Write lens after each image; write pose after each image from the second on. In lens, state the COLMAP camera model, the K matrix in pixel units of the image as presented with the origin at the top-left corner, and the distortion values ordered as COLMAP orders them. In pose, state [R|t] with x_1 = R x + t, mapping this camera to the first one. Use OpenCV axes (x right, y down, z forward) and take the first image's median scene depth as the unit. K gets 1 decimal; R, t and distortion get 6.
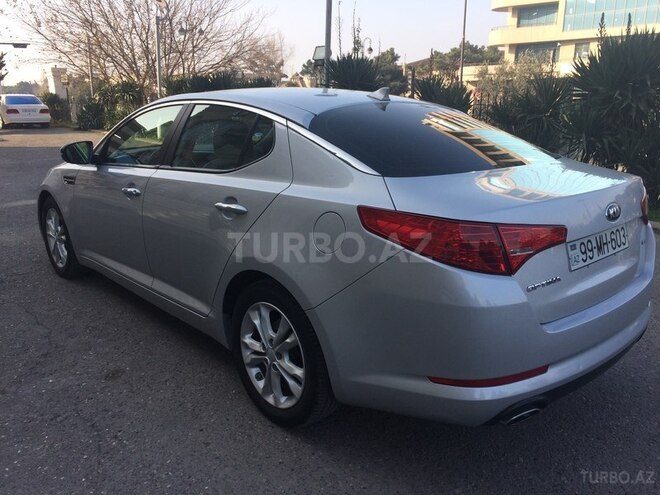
lens RADIAL K [[574.2, 0, 330.0], [0, 574.2, 247.5], [0, 0, 1]] dist [0.047731, -0.012420]
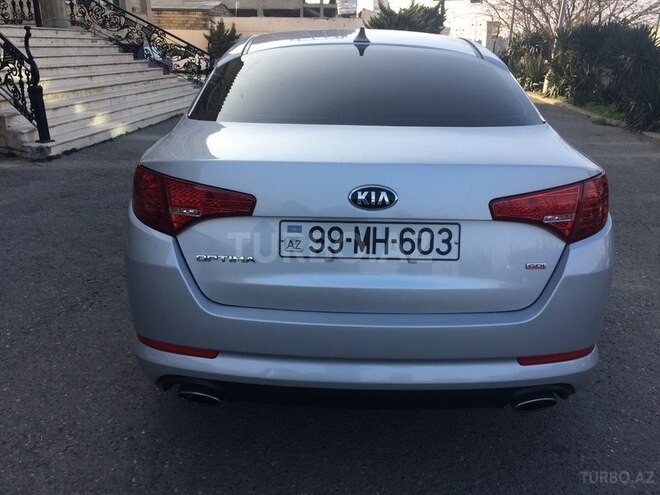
lens RADIAL K [[574.2, 0, 330.0], [0, 574.2, 247.5], [0, 0, 1]] dist [0.047731, -0.012420]
pose [[0.717690, 0.230454, -0.657125, 0.888537], [-0.182709, 0.972909, 0.141651, -0.086487], [0.671967, 0.018401, 0.740353, 0.410534]]
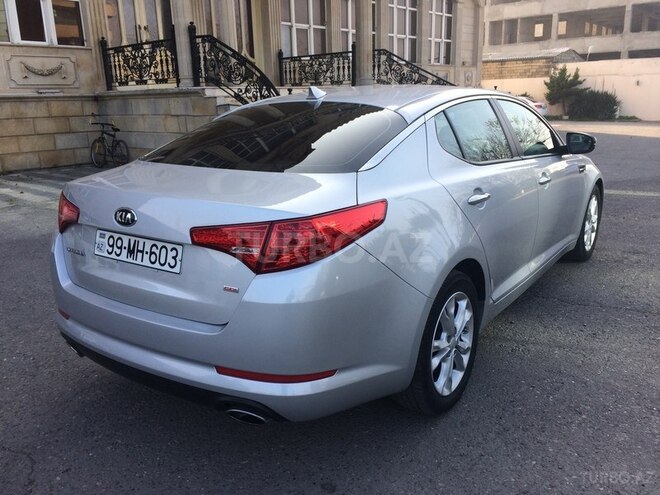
lens RADIAL K [[574.2, 0, 330.0], [0, 574.2, 247.5], [0, 0, 1]] dist [0.047731, -0.012420]
pose [[0.203372, 0.237972, -0.949742, 1.415510], [-0.226957, 0.955051, 0.190703, -0.259741], [0.952434, 0.176767, 0.248240, 1.038528]]
